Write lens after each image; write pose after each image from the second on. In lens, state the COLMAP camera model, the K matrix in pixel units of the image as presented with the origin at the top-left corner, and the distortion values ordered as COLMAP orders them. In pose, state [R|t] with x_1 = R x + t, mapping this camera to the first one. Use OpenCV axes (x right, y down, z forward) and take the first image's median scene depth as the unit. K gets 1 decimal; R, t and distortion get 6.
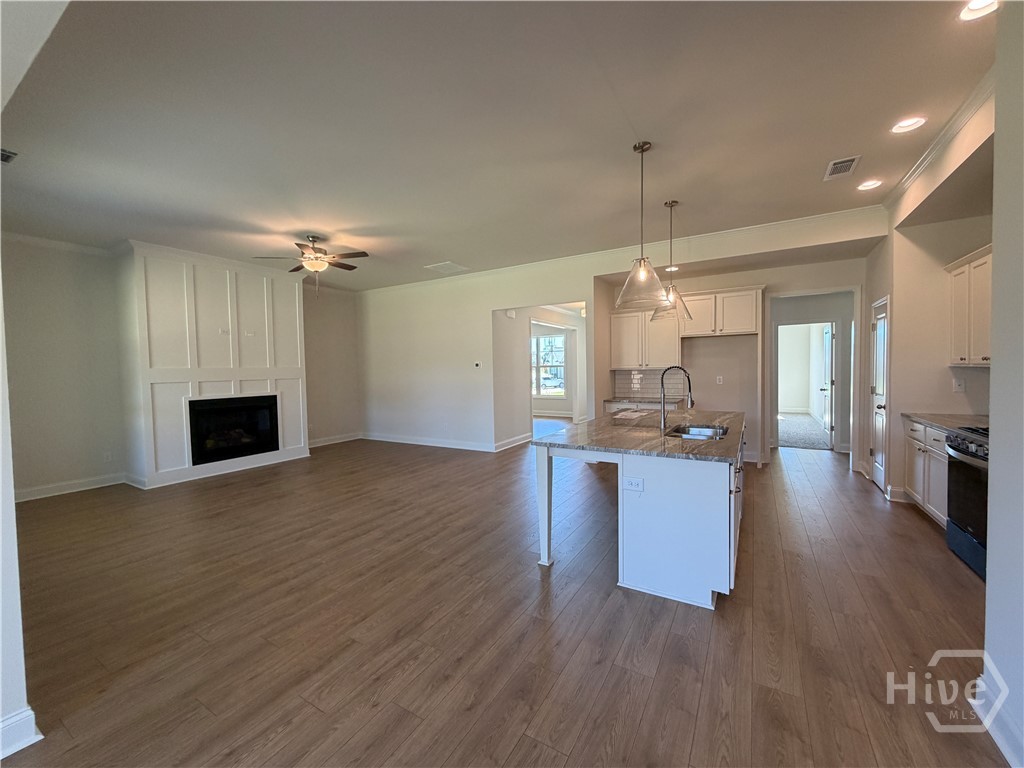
lens RADIAL K [[408.0, 0, 509.1], [0, 408.0, 384.7], [0, 0, 1]] dist [0.001304, -0.000073]
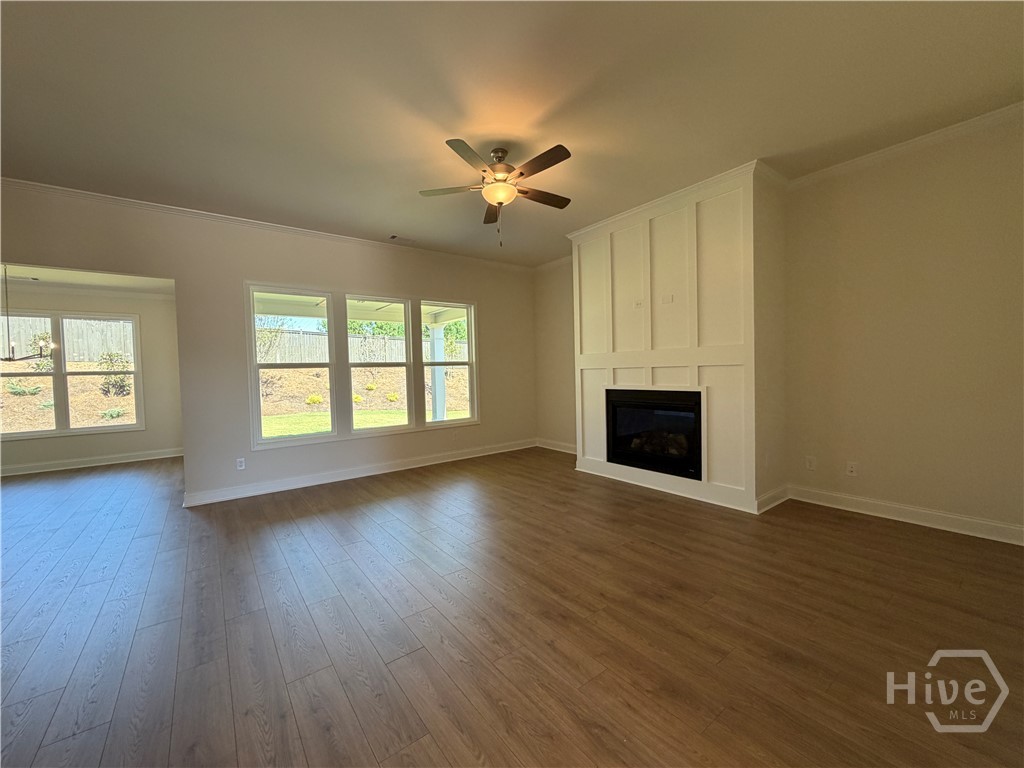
lens RADIAL K [[408.0, 0, 509.1], [0, 408.0, 384.7], [0, 0, 1]] dist [0.001304, -0.000073]
pose [[-0.378557, 0.059507, -0.923663, 0.126182], [-0.003002, 0.997847, 0.065516, -0.028648], [0.925573, 0.027574, -0.377563, 1.126678]]
